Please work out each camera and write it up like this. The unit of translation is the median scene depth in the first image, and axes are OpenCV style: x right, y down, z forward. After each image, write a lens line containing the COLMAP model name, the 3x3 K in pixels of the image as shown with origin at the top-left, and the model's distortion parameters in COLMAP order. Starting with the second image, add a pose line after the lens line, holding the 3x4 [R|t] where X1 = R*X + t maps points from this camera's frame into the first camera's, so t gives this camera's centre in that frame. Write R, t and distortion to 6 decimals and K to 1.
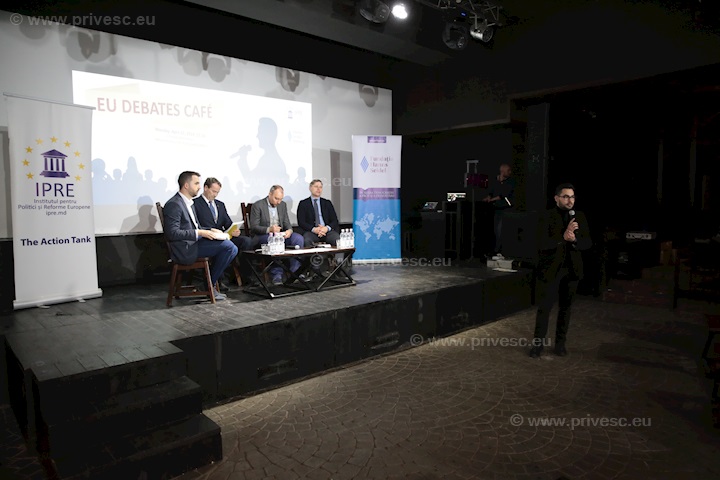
lens RADIAL K [[491.3, 0, 360.0], [0, 491.3, 240.0], [0, 0, 1]] dist [-0.089364, 0.058608]
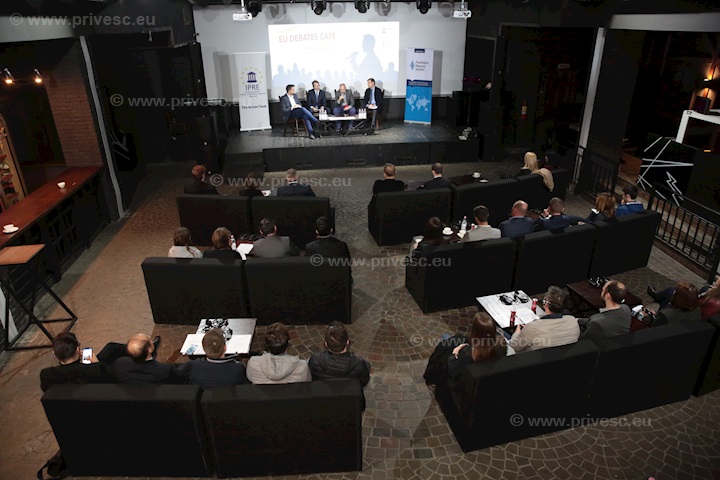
lens RADIAL K [[491.3, 0, 360.0], [0, 491.3, 240.0], [0, 0, 1]] dist [-0.089364, 0.058608]
pose [[0.816535, 0.238043, -0.525933, 1.363098], [-0.038254, 0.931338, 0.362141, -0.292783], [0.576026, -0.275582, 0.769577, -0.891714]]
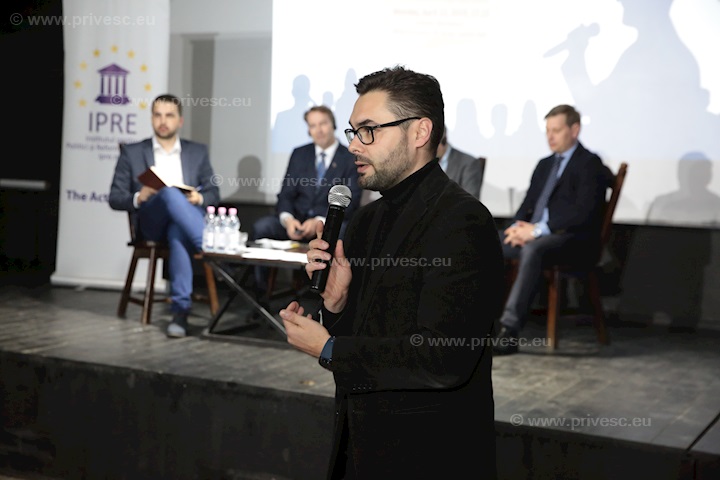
lens RADIAL K [[1113.1, 0, 360.0], [0, 1113.1, 240.0], [0, 0, 1]] dist [0.147054, 0.033524]
pose [[0.354282, 0.088913, -0.930902, 0.927767], [-0.107449, 0.992747, 0.053927, -0.059271], [0.928945, 0.080919, 0.361266, 0.713064]]
